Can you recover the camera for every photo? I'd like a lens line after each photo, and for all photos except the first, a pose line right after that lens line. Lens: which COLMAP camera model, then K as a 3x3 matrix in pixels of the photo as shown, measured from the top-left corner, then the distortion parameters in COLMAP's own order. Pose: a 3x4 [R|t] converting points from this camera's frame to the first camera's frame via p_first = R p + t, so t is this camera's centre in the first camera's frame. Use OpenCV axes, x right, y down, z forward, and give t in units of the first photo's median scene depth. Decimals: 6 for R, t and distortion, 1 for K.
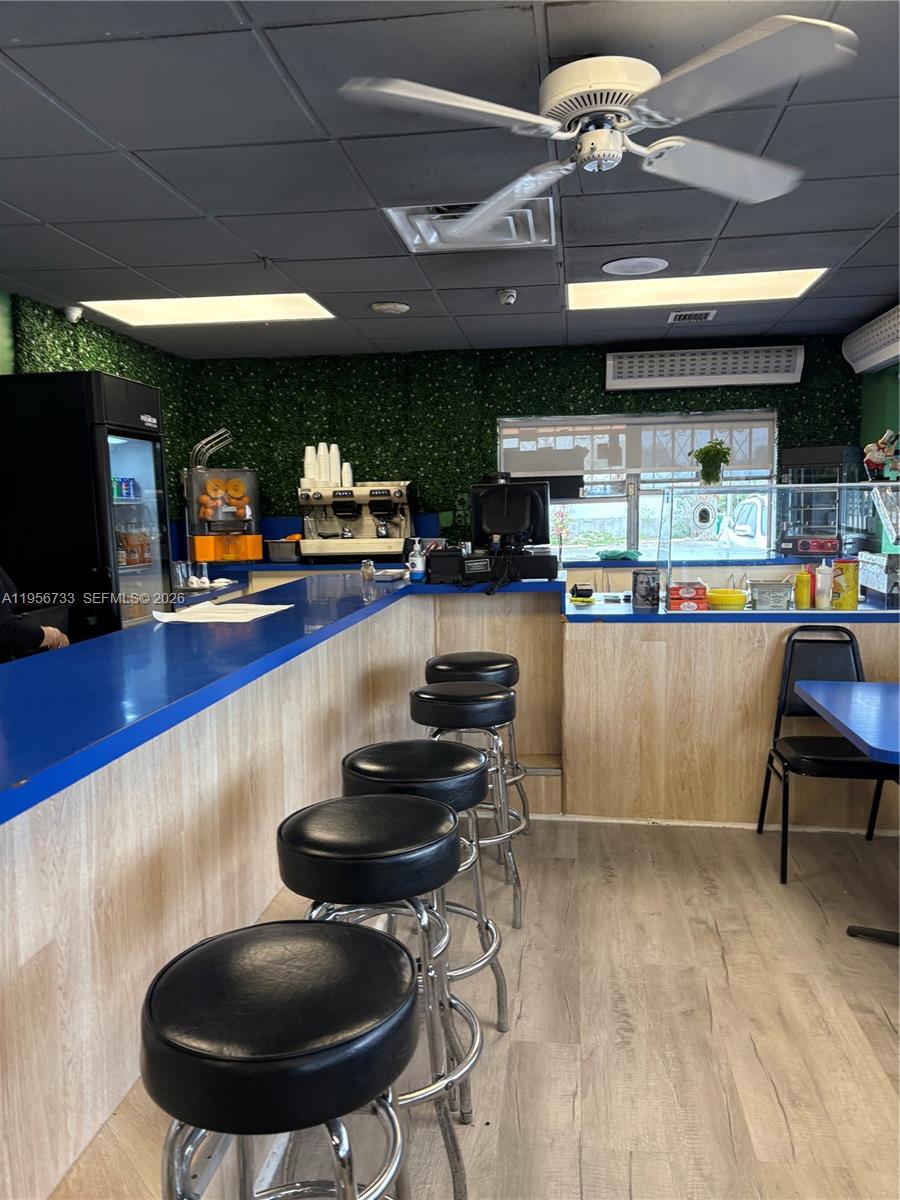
lens RADIAL K [[920.9, 0, 447.4], [0, 920.9, 603.4], [0, 0, 1]] dist [0.033551, -0.005192]
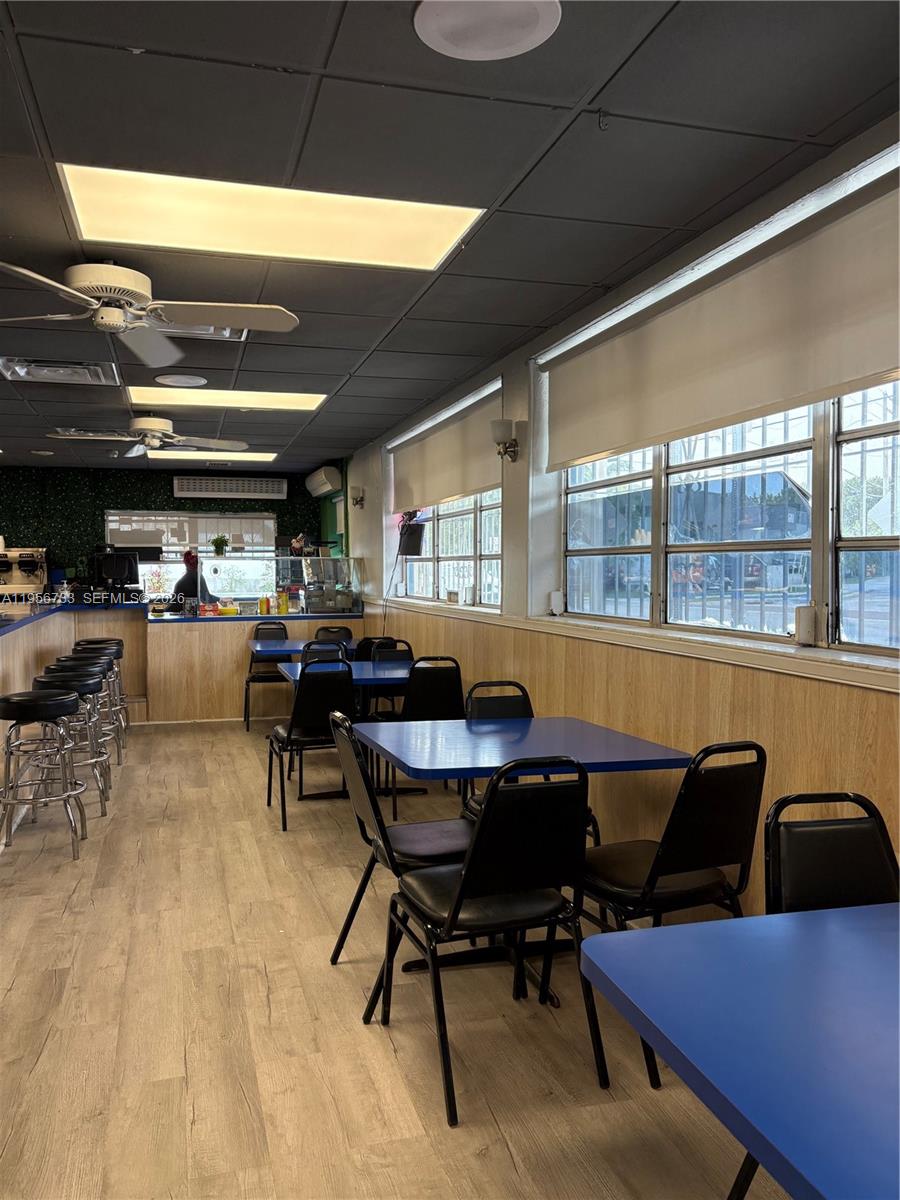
lens RADIAL K [[920.9, 0, 445.3], [0, 920.9, 607.6], [0, 0, 1]] dist [0.033551, -0.005192]
pose [[0.911646, -0.004065, 0.410957, -0.072674], [0.029783, 0.997975, -0.056197, 0.080994], [-0.409897, 0.063471, 0.909921, -0.741484]]
